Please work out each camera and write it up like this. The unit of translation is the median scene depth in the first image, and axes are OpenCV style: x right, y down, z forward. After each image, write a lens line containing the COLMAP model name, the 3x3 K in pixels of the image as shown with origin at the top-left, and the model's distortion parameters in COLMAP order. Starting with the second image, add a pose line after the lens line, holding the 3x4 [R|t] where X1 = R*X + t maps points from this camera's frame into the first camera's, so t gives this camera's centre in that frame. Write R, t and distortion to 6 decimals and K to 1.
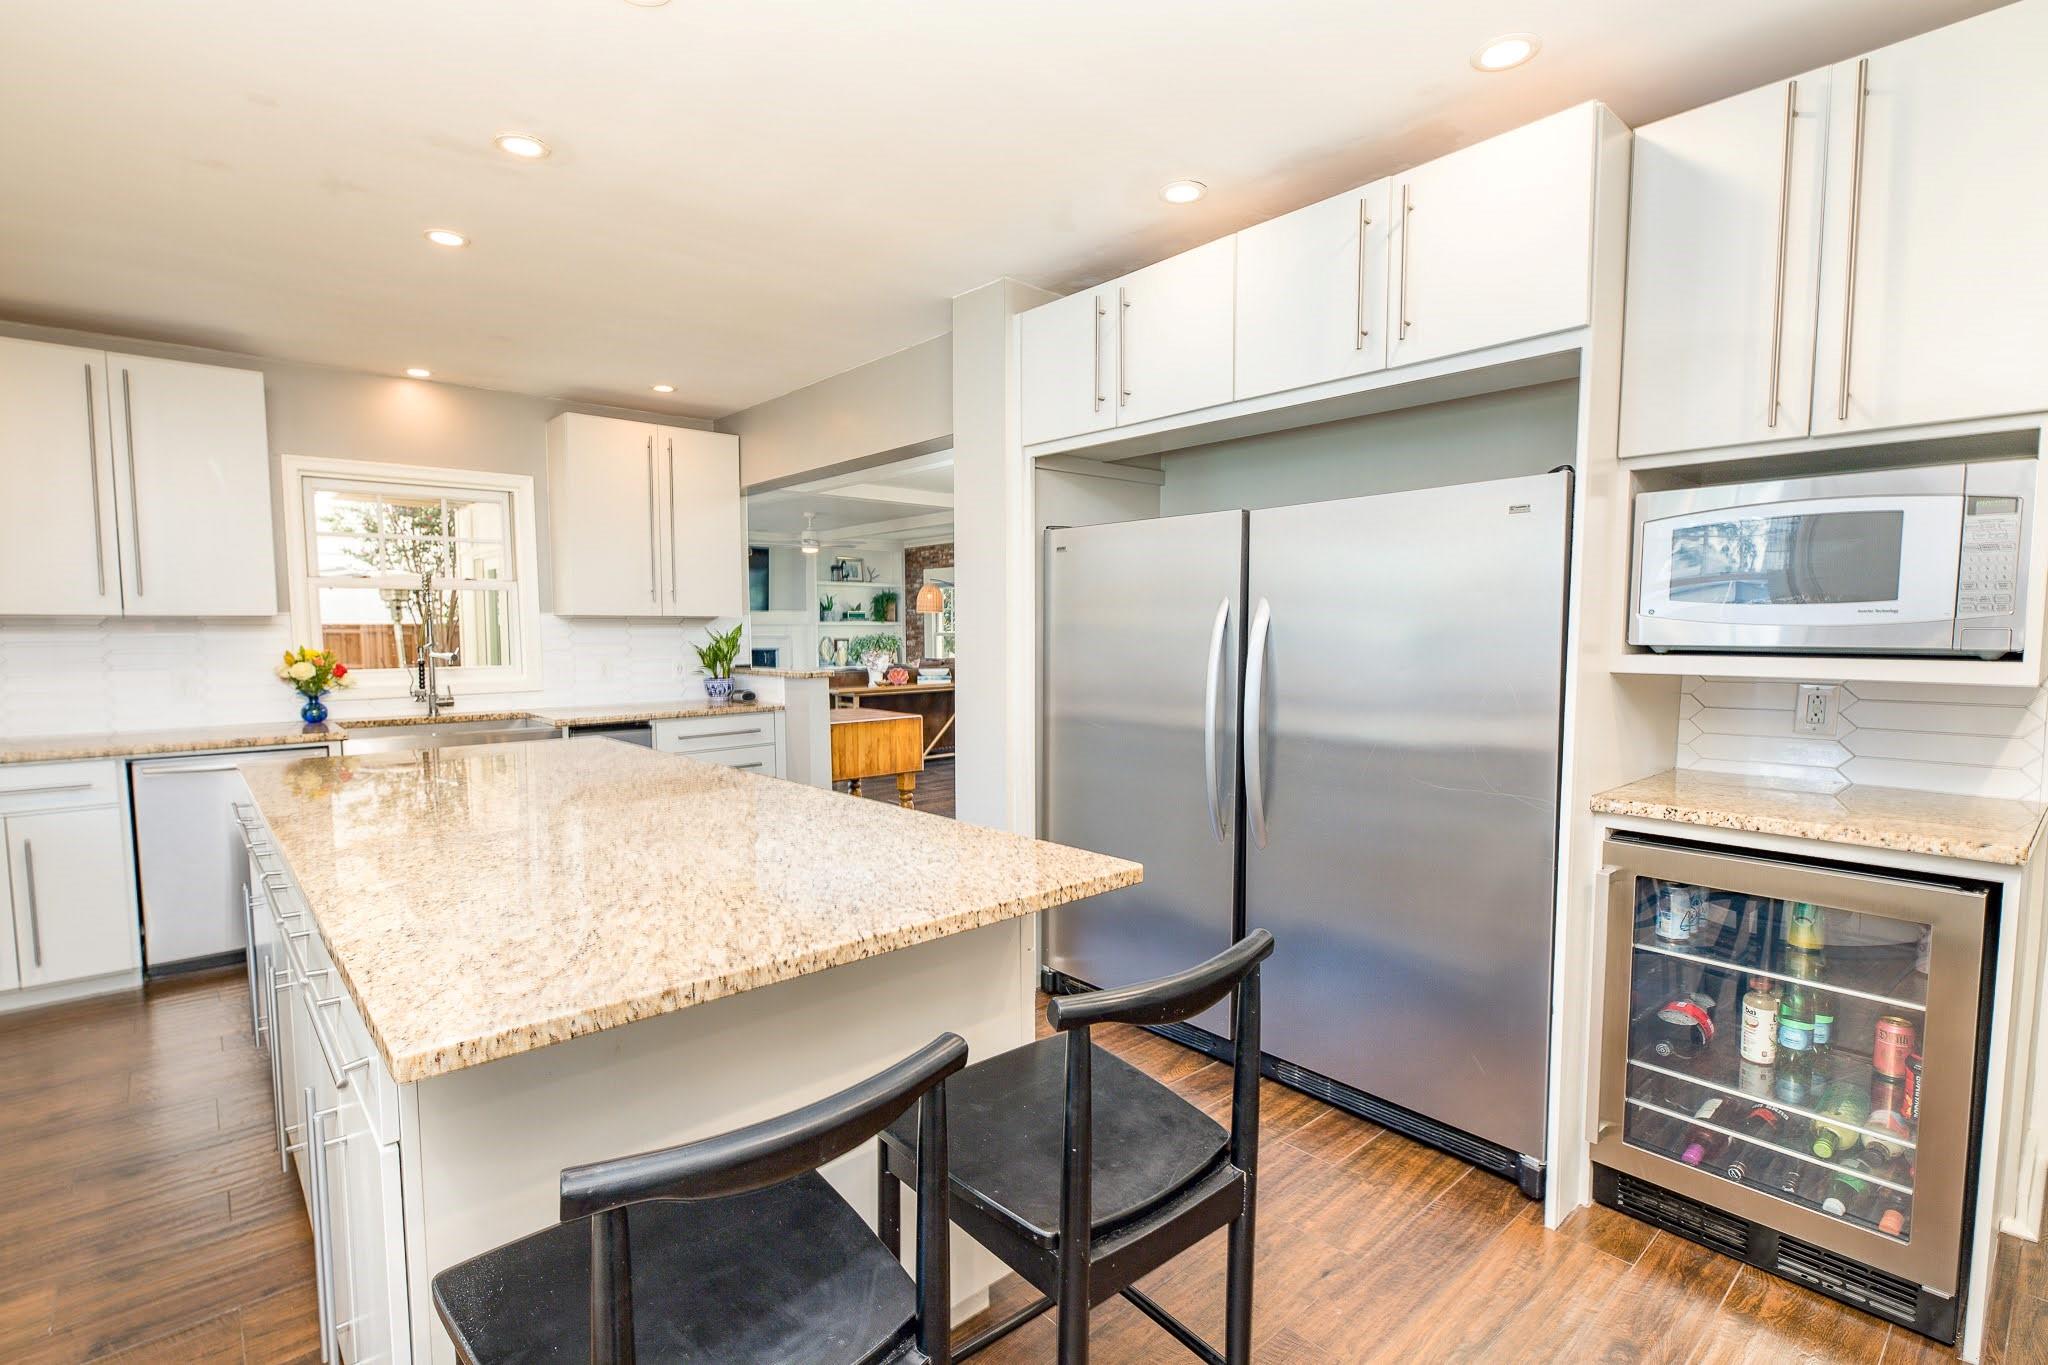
lens RADIAL K [[972.9, 0, 1025.7], [0, 972.9, 701.4], [0, 0, 1]] dist [0.010790, 0.000584]
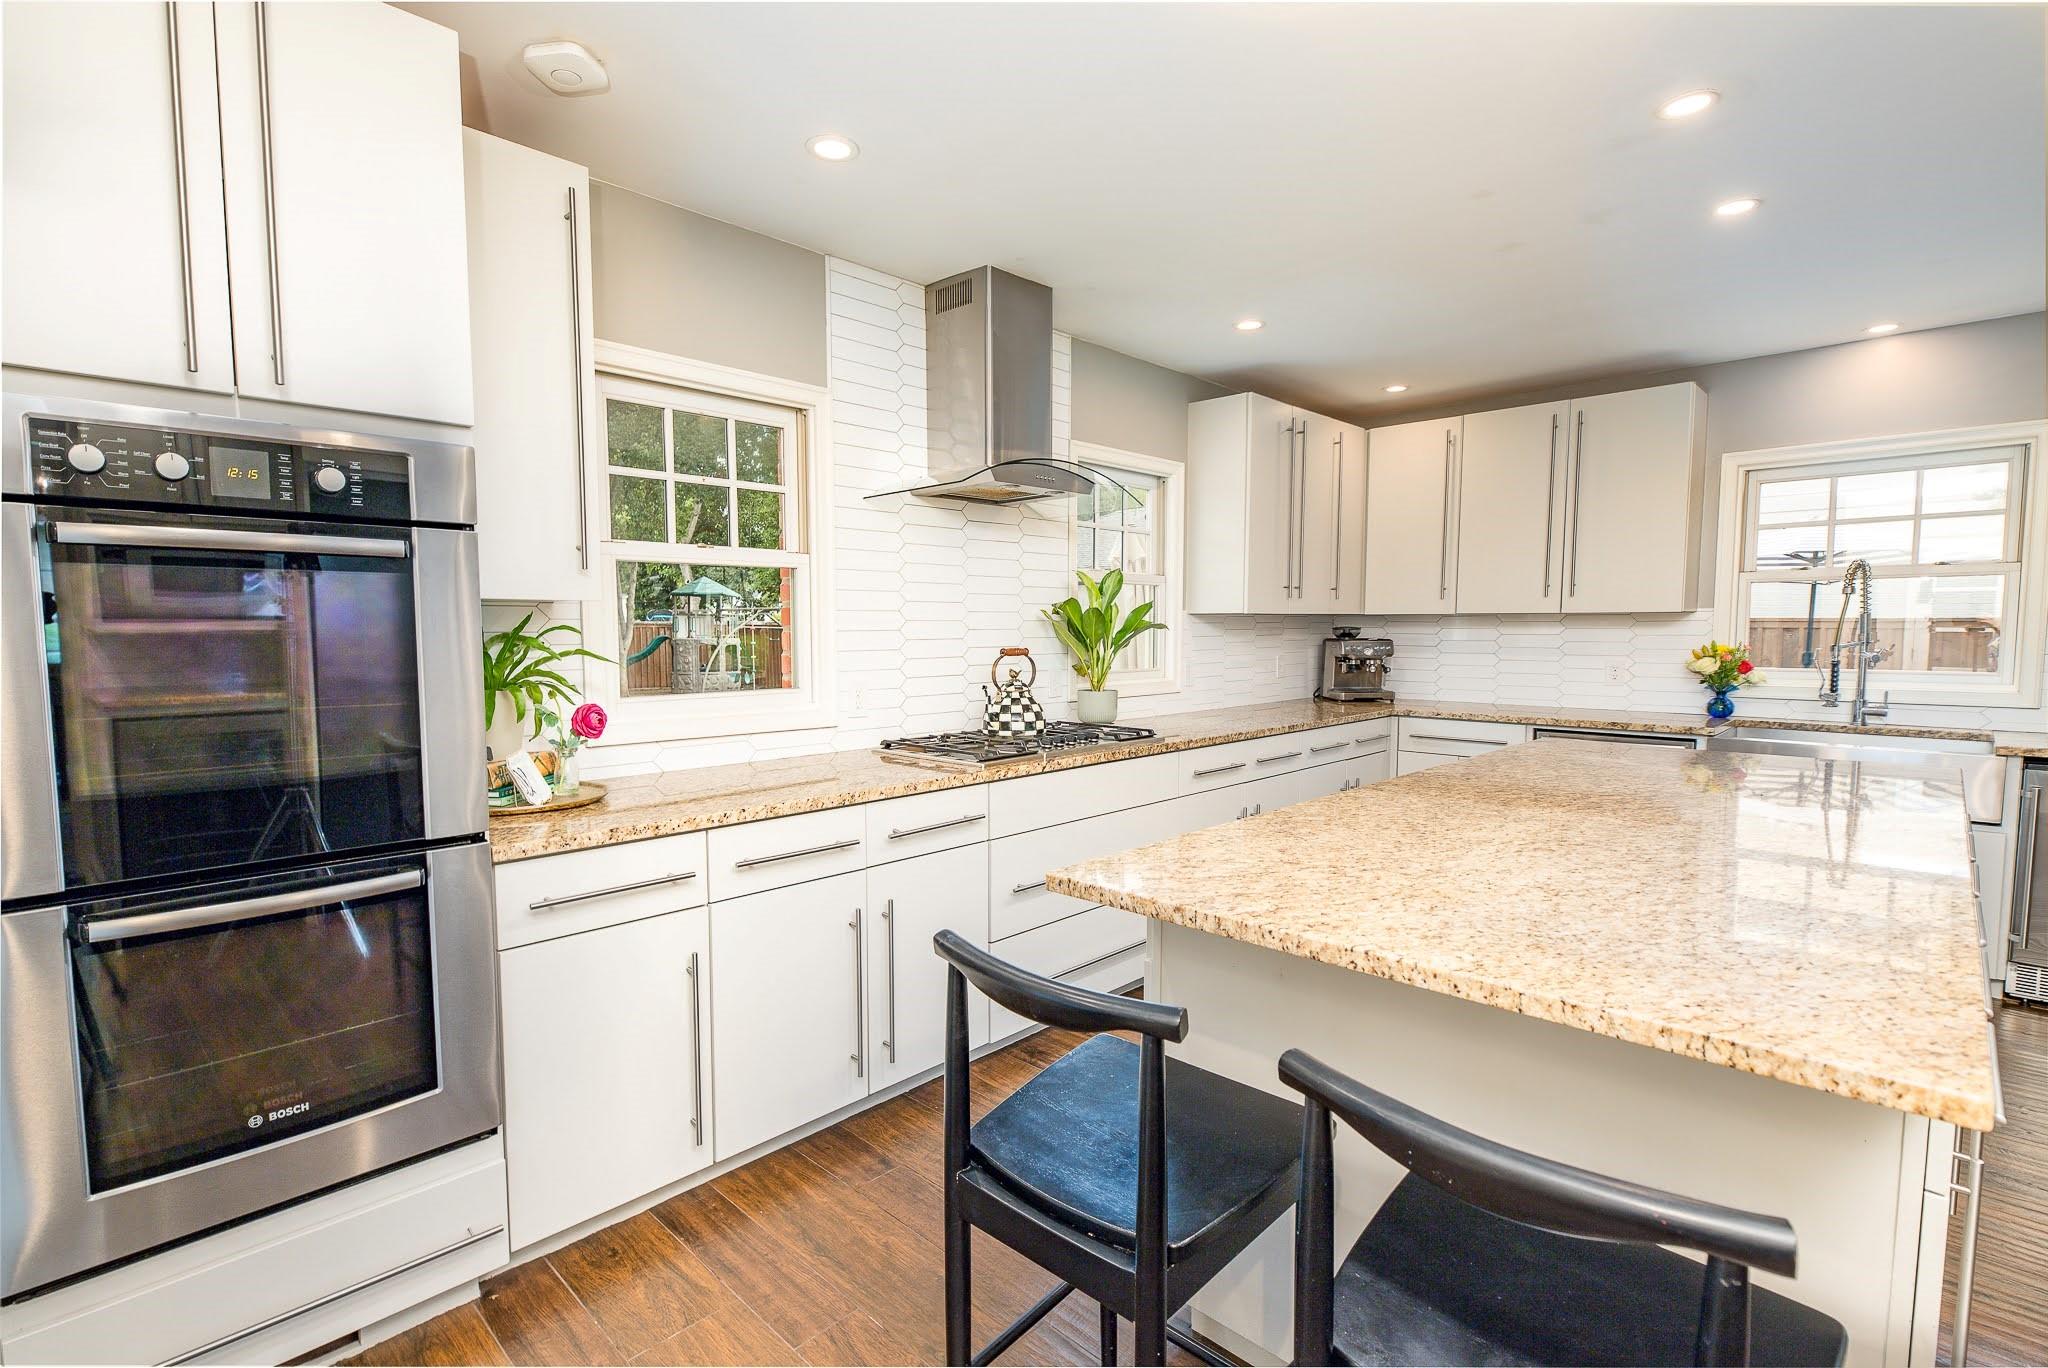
lens RADIAL K [[972.9, 0, 967.8], [0, 972.9, 697.5], [0, 0, 1]] dist [0.010790, 0.000584]
pose [[0.042826, 0.080190, -0.995859, 0.258996], [-0.079060, 0.993920, 0.076634, -0.015527], [0.995950, 0.075451, 0.048905, 0.192150]]
